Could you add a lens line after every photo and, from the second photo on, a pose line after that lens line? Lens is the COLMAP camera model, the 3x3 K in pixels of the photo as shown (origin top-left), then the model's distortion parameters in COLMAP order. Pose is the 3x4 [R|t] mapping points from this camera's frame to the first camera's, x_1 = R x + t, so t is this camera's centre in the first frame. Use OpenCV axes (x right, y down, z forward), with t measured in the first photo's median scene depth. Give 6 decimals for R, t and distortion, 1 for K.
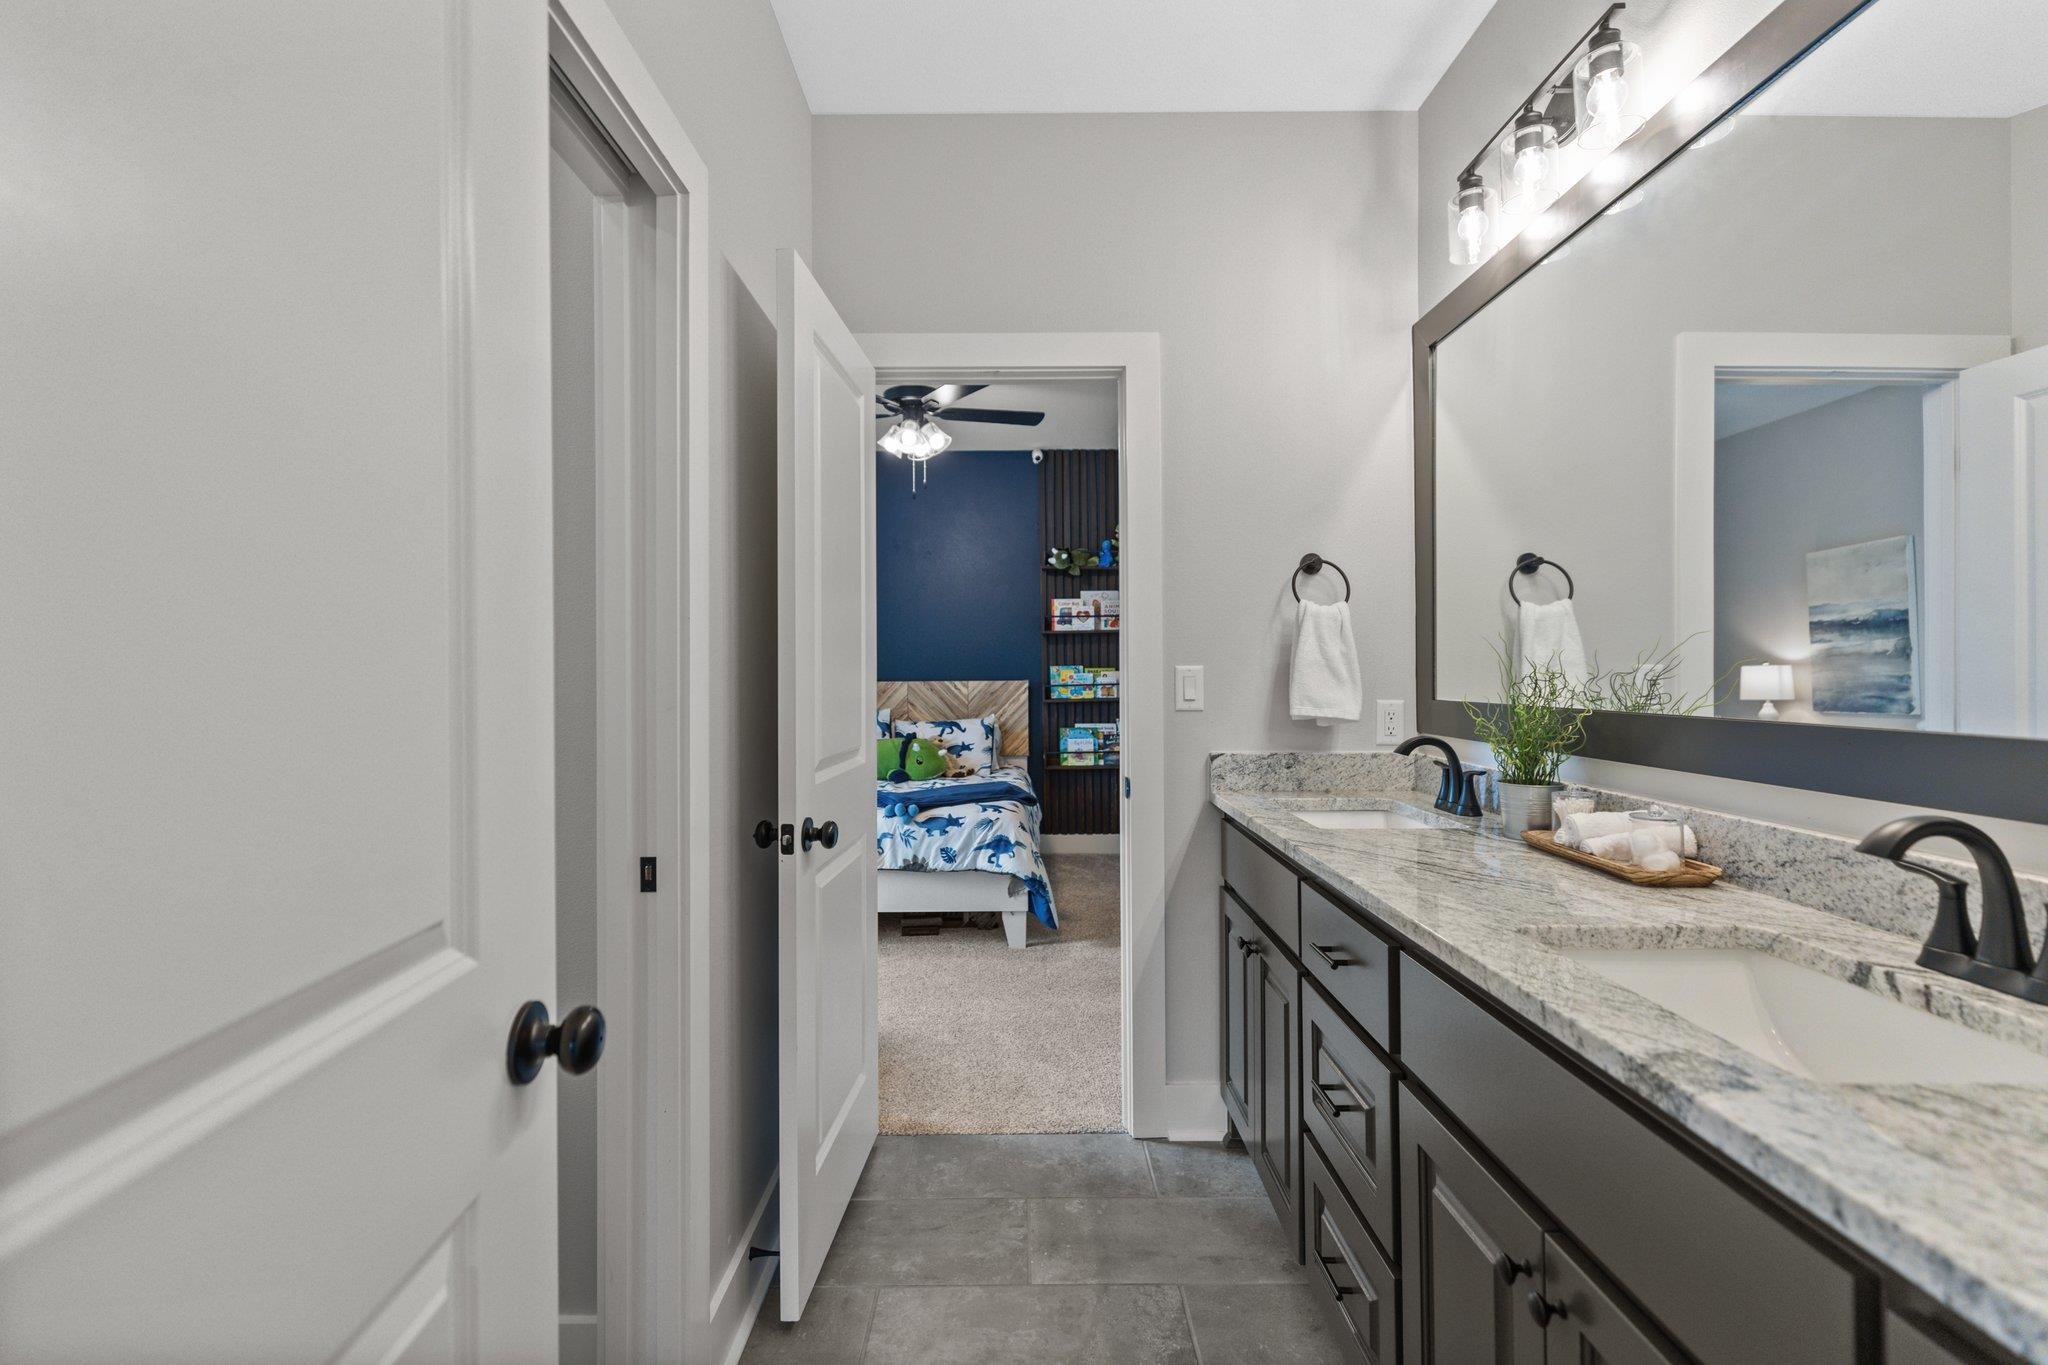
lens RADIAL K [[925.9, 0, 1028.1], [0, 925.9, 672.2], [0, 0, 1]] dist [0.006203, -0.001459]
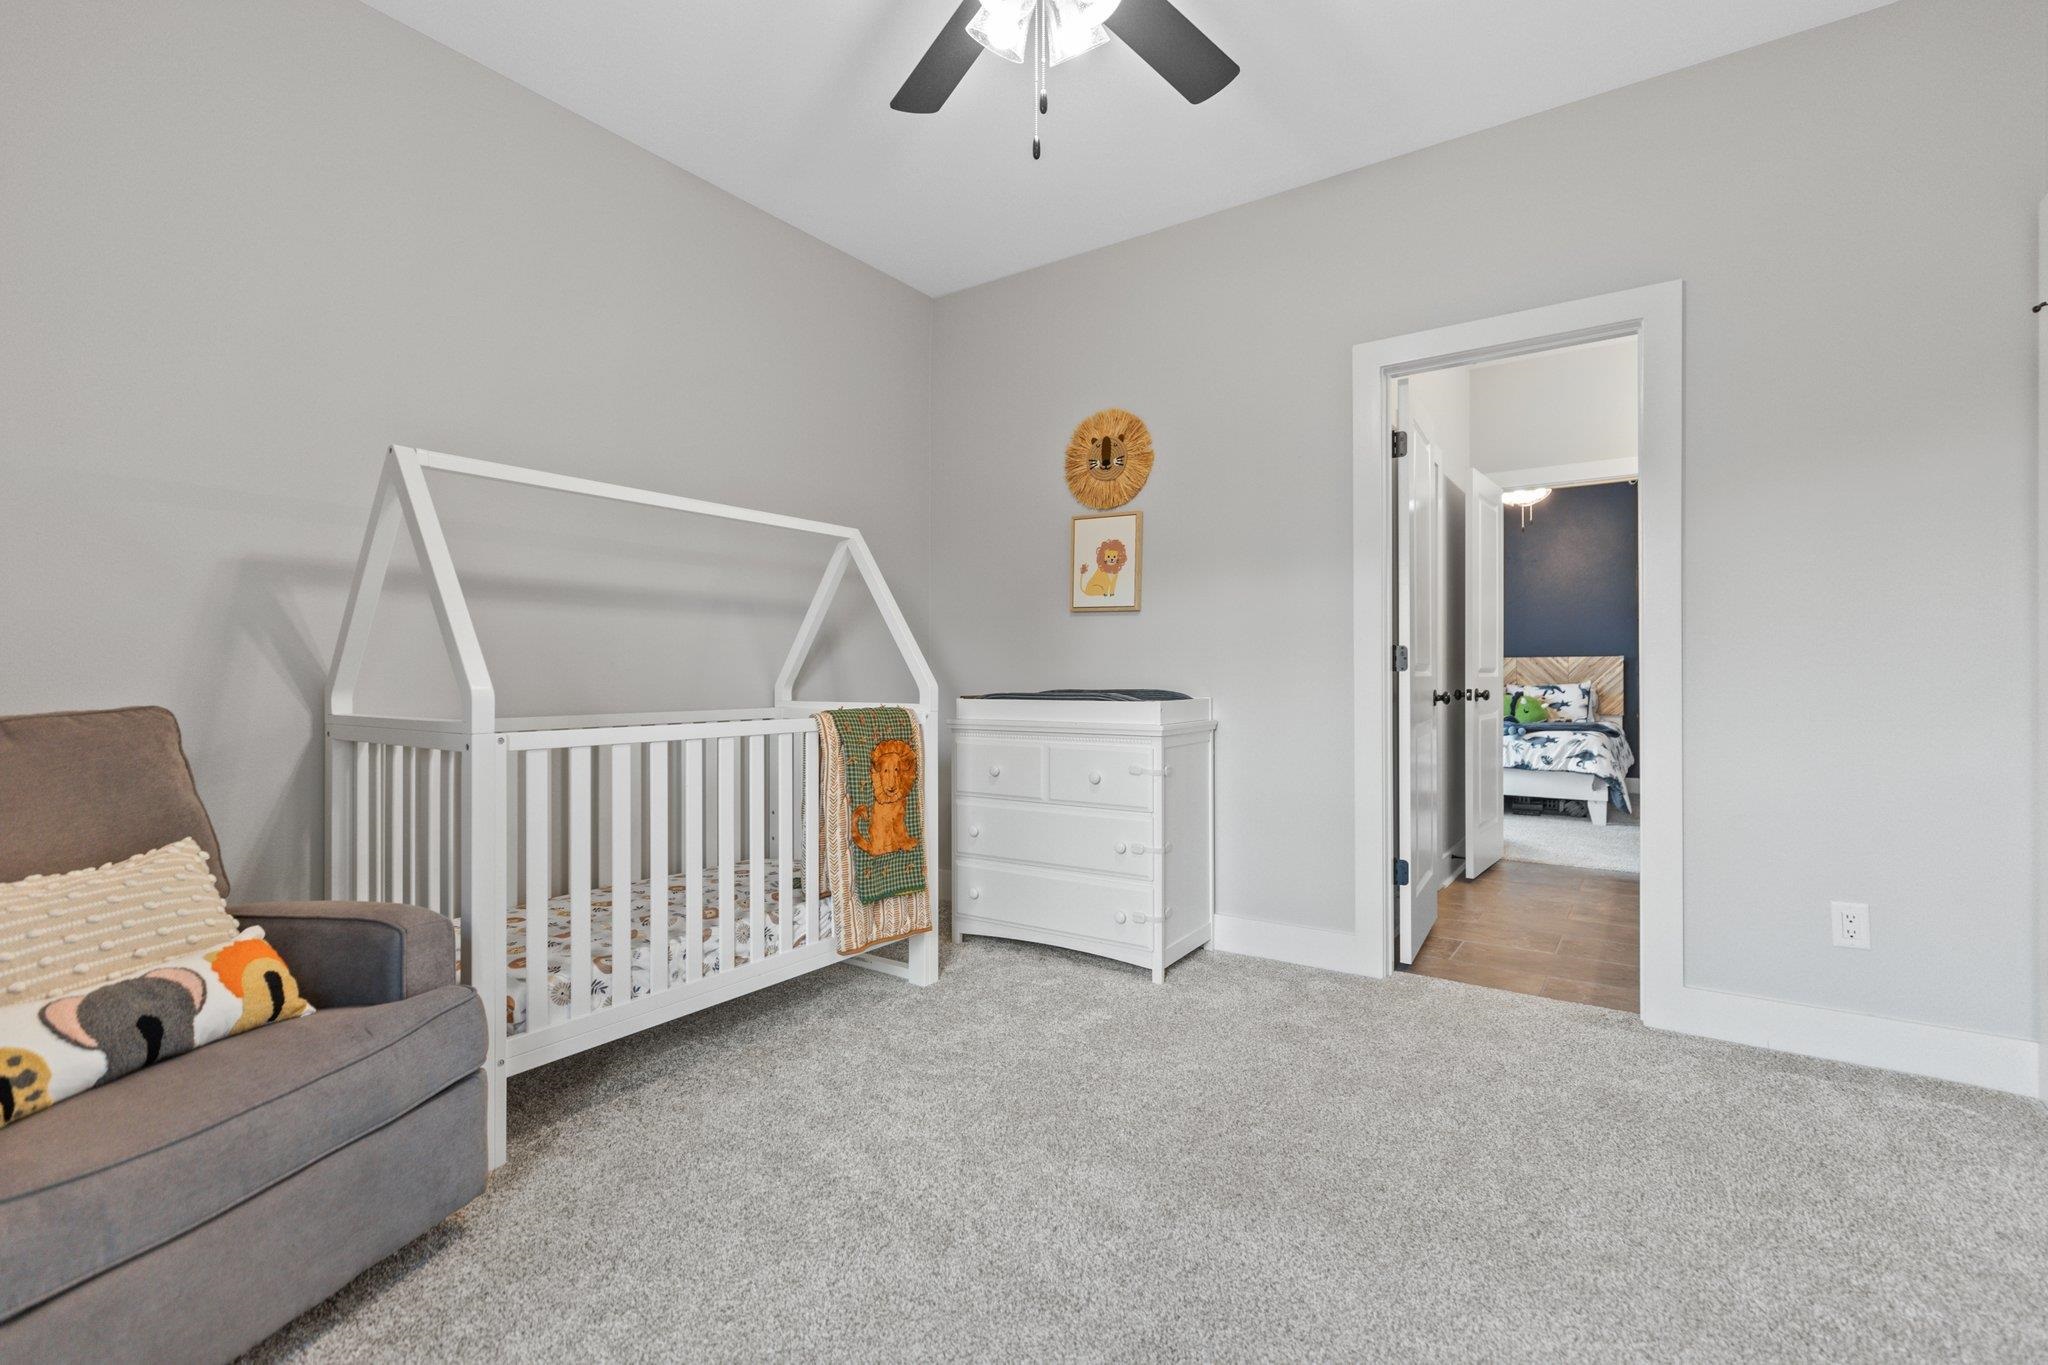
lens RADIAL K [[925.9, 0, 1028.0], [0, 925.9, 671.4], [0, 0, 1]] dist [0.006203, -0.001459]
pose [[0.820453, 0.003621, -0.571702, 0.087922], [-0.004212, 0.999991, 0.000288, 0.050388], [0.571698, 0.002171, 0.820461, -0.768831]]
